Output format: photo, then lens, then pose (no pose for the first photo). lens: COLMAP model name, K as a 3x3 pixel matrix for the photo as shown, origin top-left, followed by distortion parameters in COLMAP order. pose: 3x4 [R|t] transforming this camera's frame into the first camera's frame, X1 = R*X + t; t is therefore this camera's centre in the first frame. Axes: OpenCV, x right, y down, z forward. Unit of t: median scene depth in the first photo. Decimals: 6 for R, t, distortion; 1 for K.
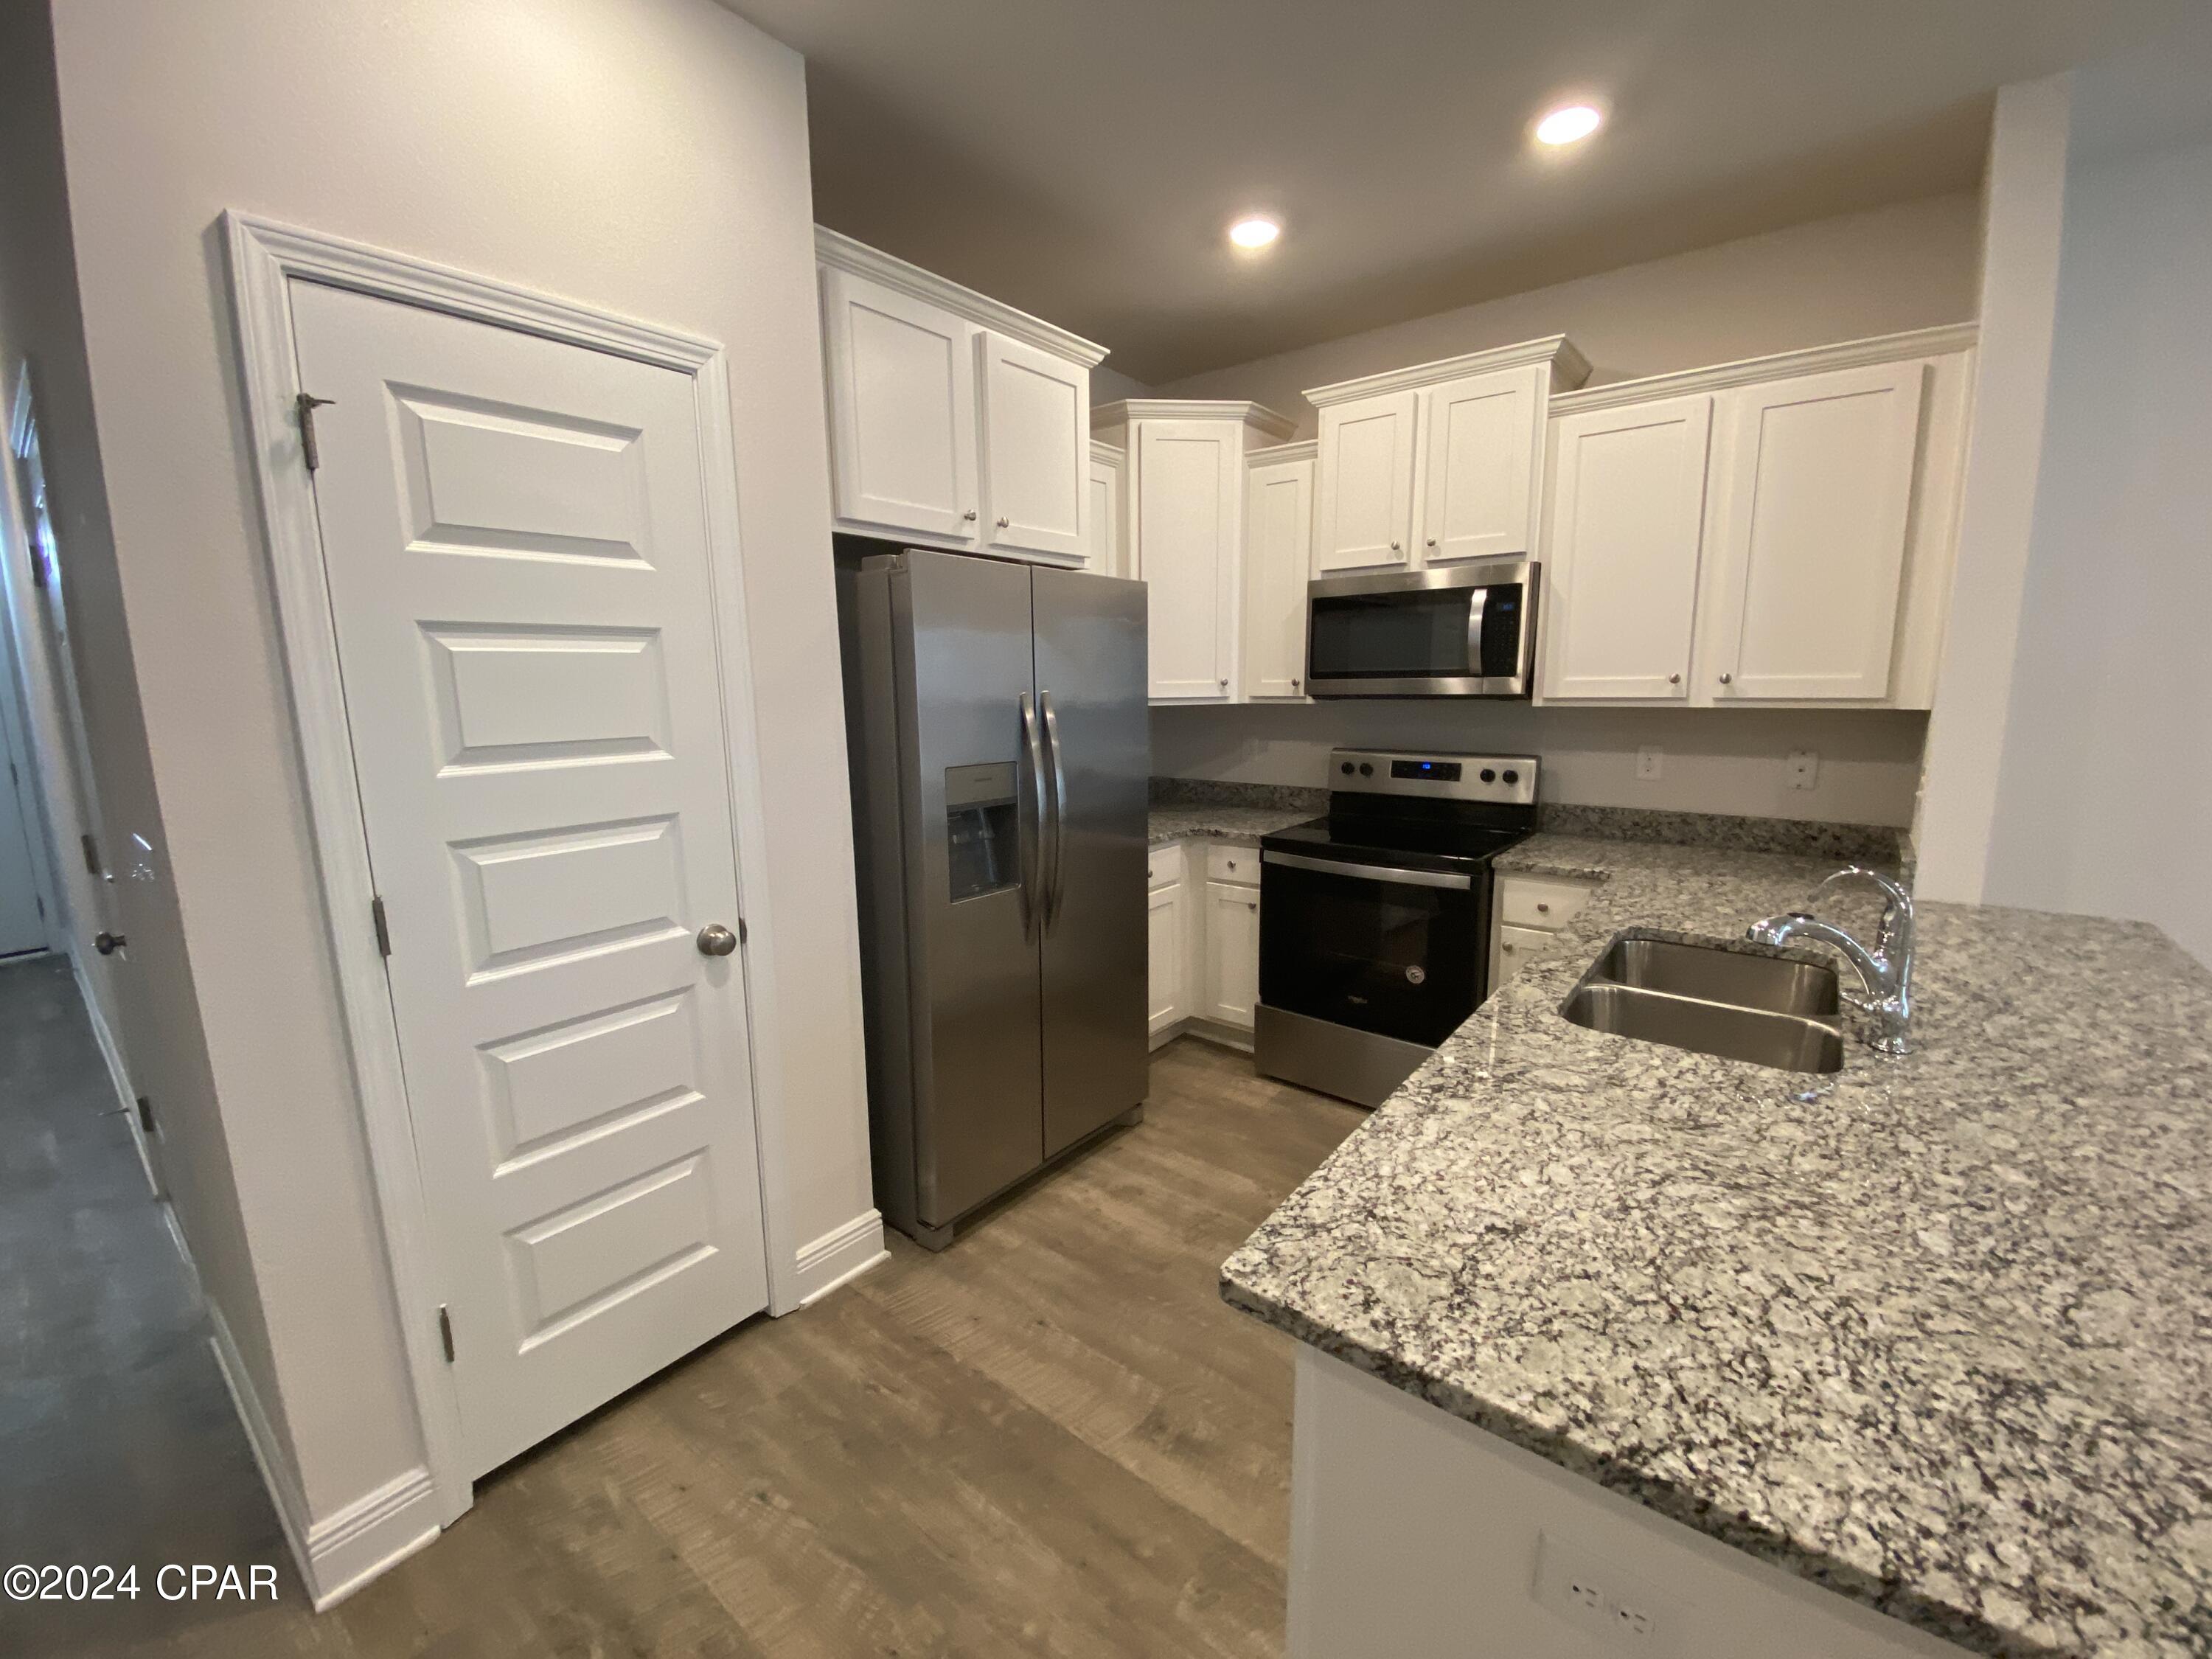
lens RADIAL K [[897.7, 0, 1106.0], [0, 897.7, 829.5], [0, 0, 1]] dist [0.019878, -0.020889]
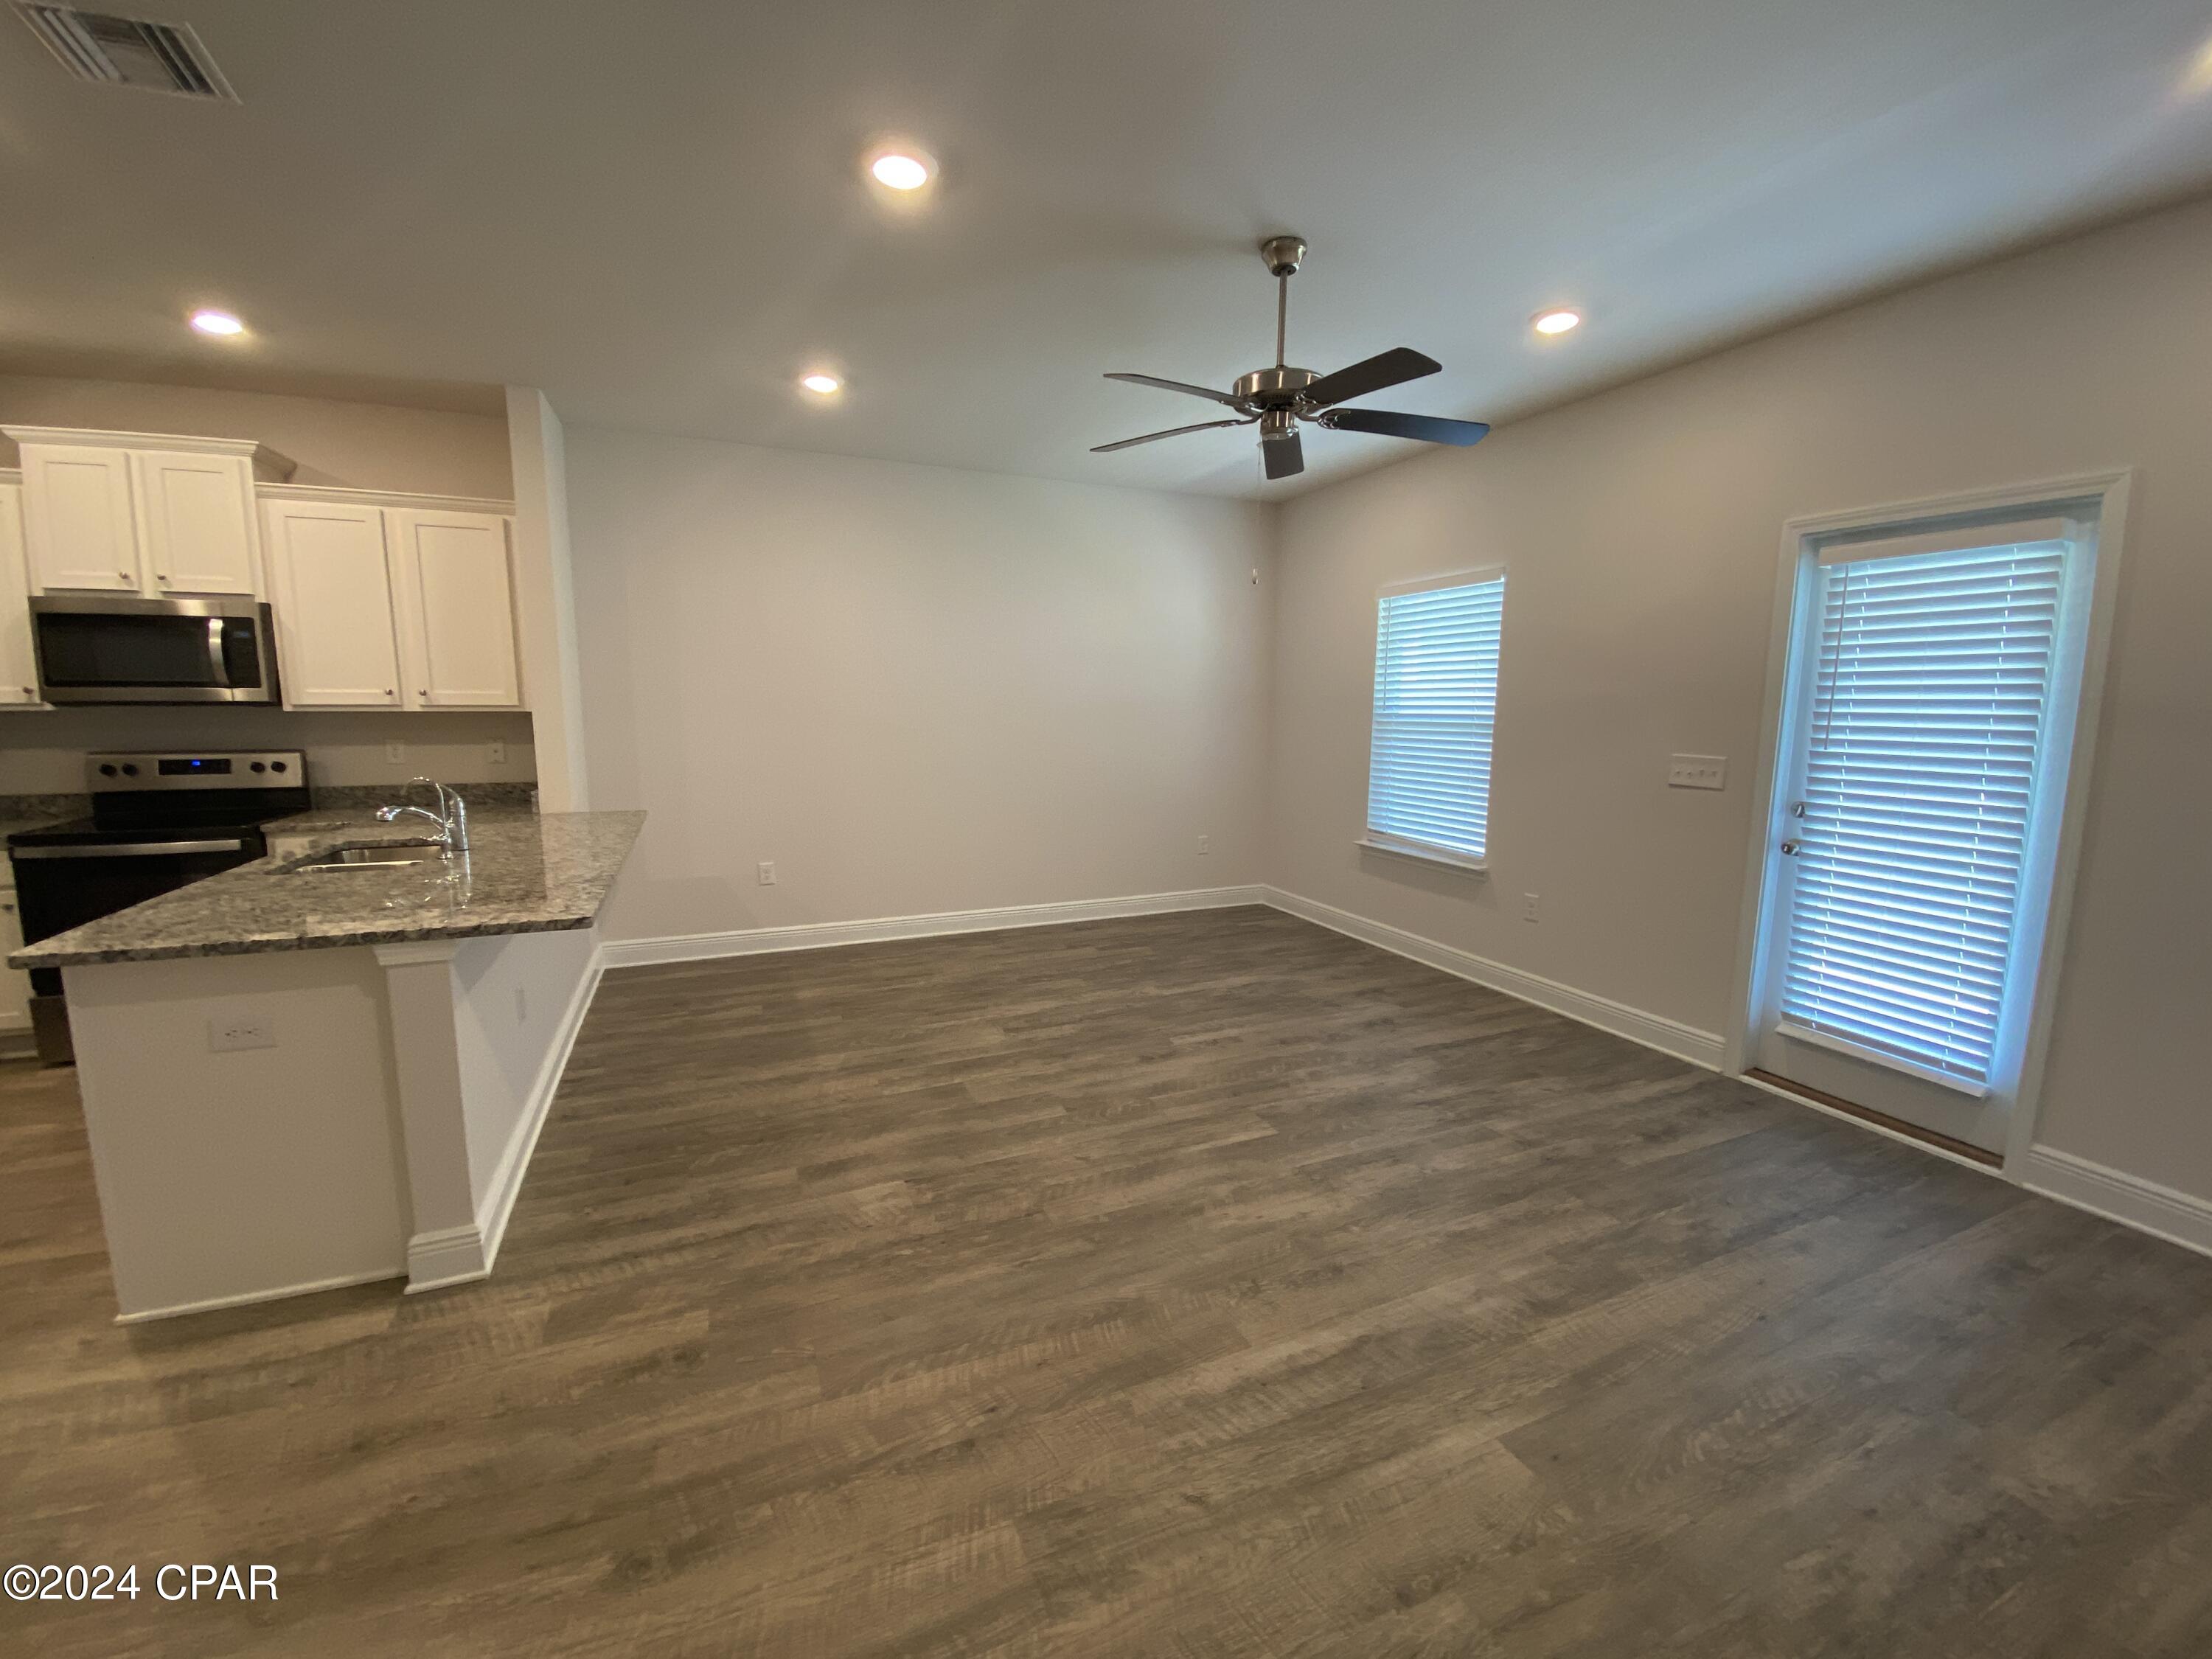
lens RADIAL K [[890.8, 0, 1091.5], [0, 890.8, 836.6], [0, 0, 1]] dist [0.015988, -0.019398]
pose [[0.479613, -0.112263, 0.870269, -0.126277], [0.125923, 0.990322, 0.058352, 0.130215], [-0.868398, 0.081600, 0.489108, -0.713825]]
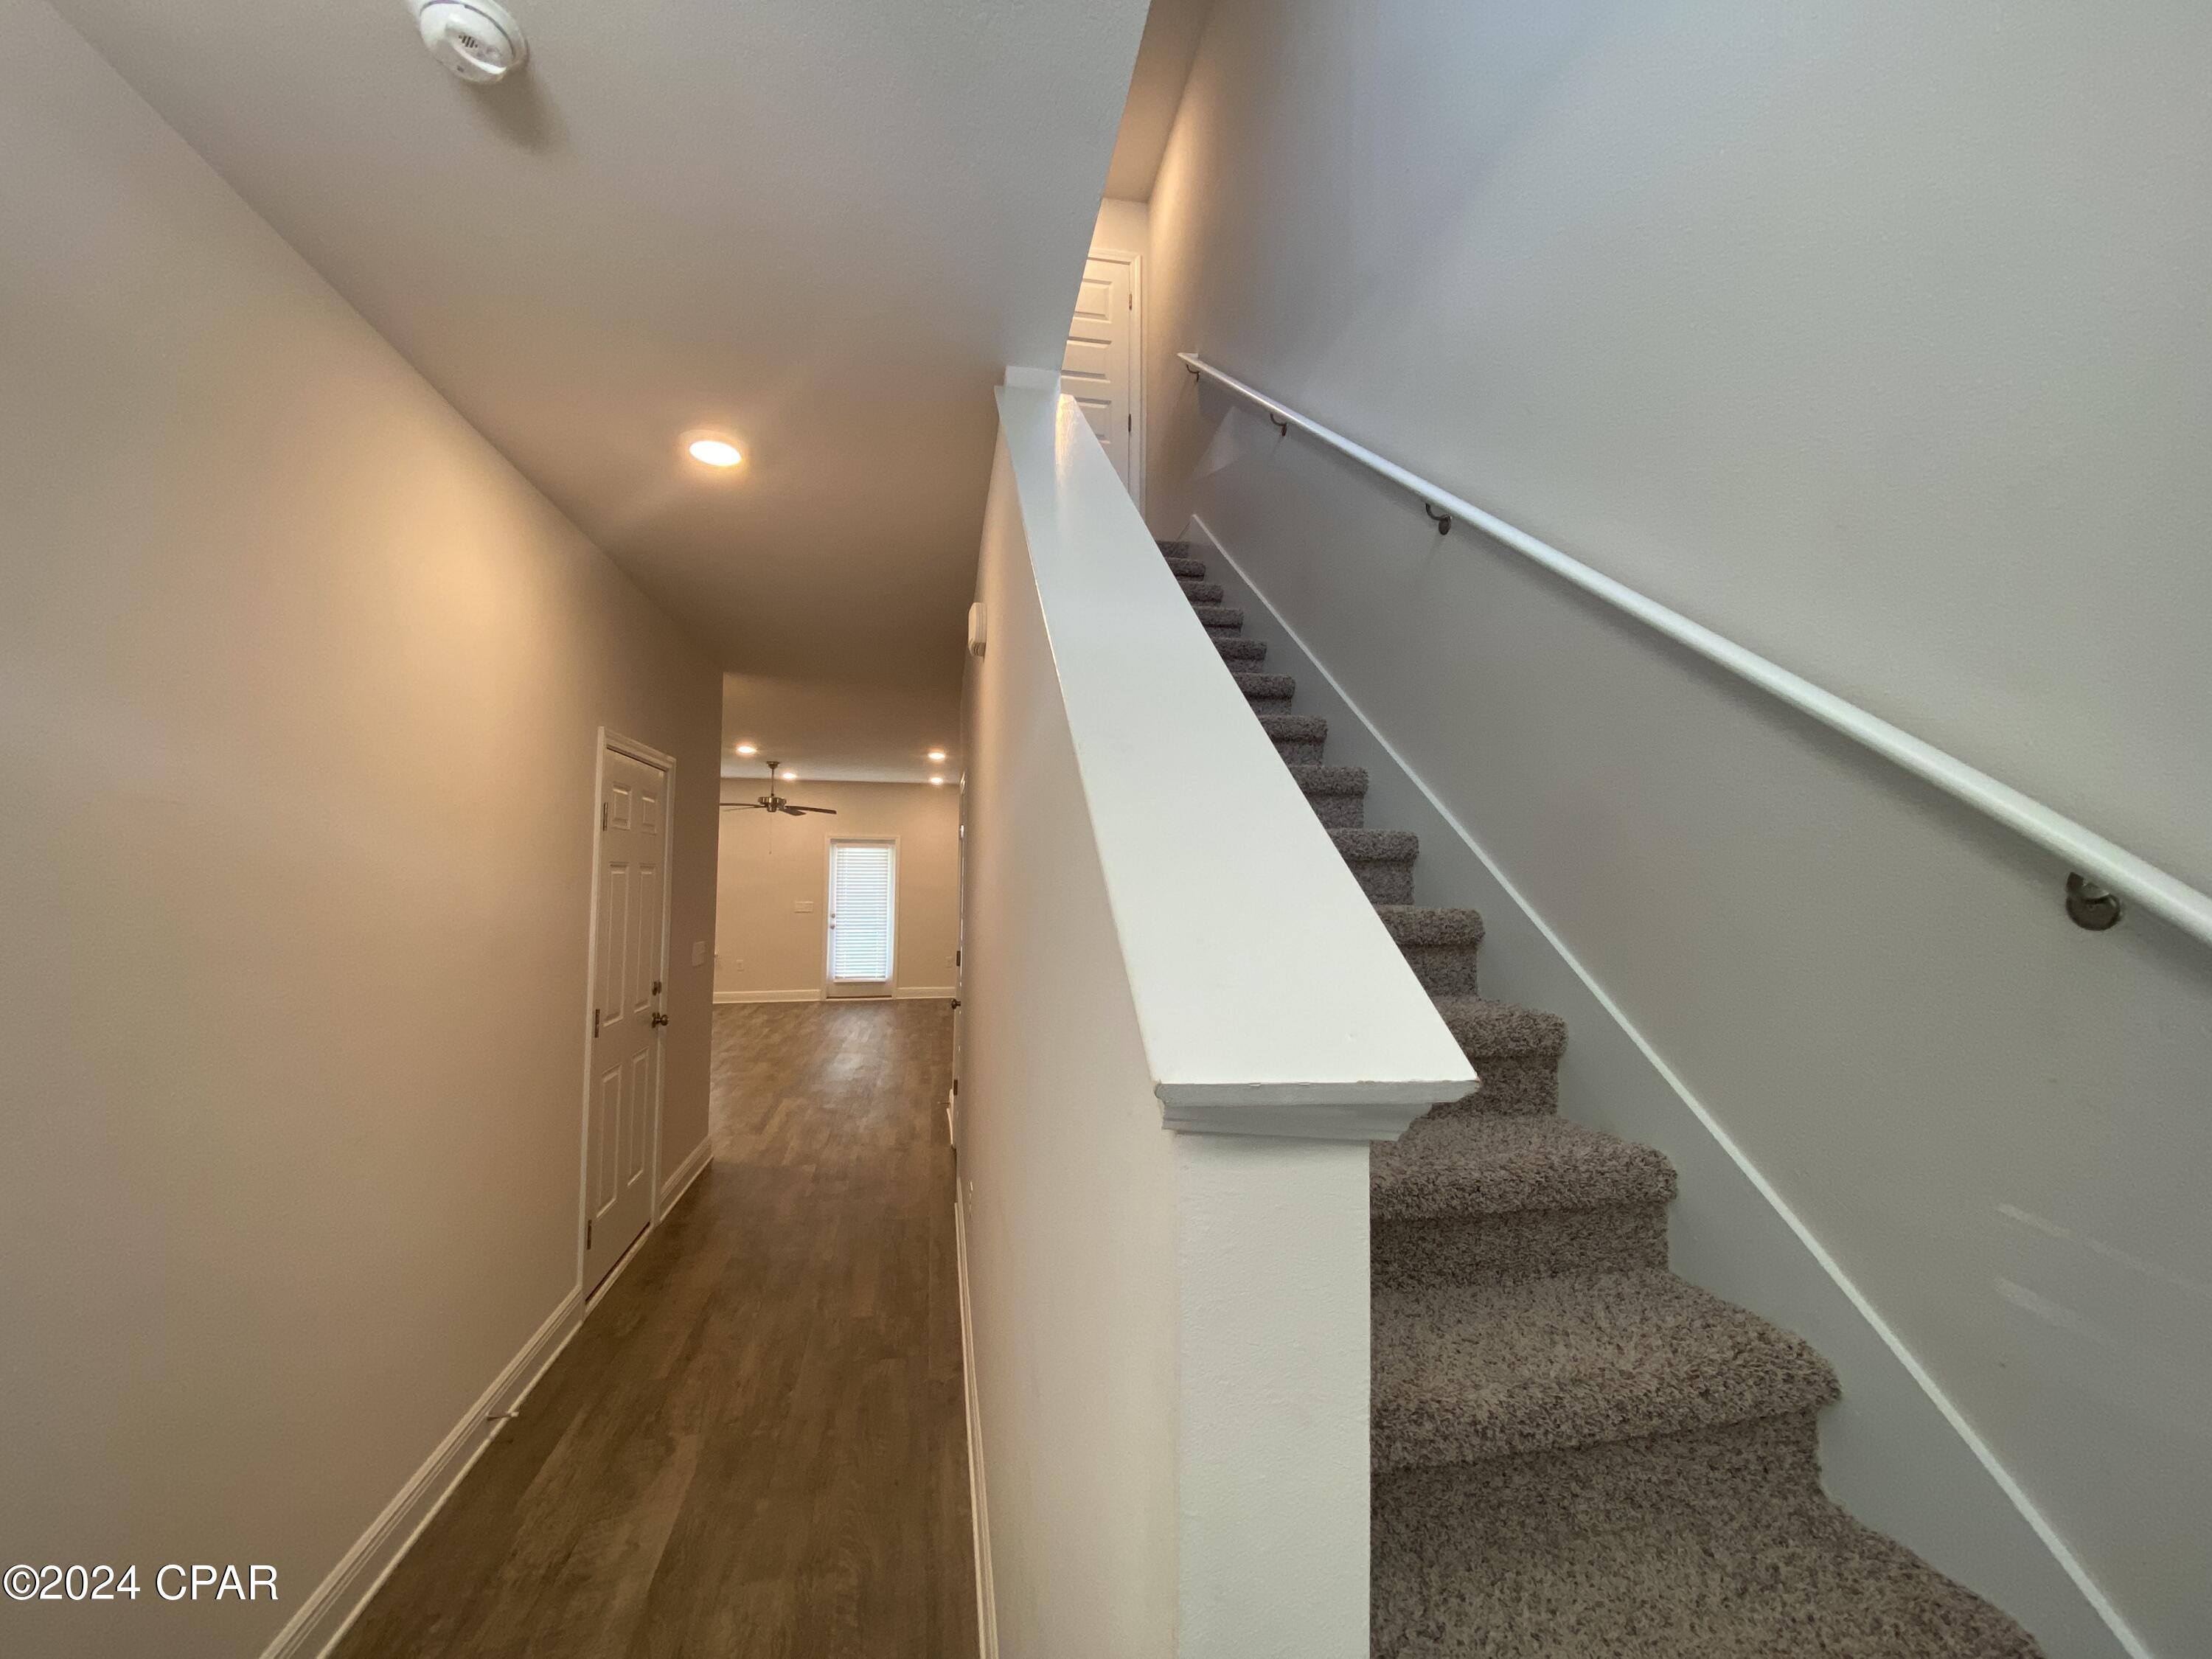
lens RADIAL K [[890.8, 0, 1091.5], [0, 890.8, 836.6], [0, 0, 1]] dist [0.015988, -0.019398]
pose [[-0.752806, 0.041457, 0.656936, -2.221597], [0.111169, 0.991686, 0.064810, -0.210351], [-0.648787, 0.121820, -0.751156, 1.292194]]
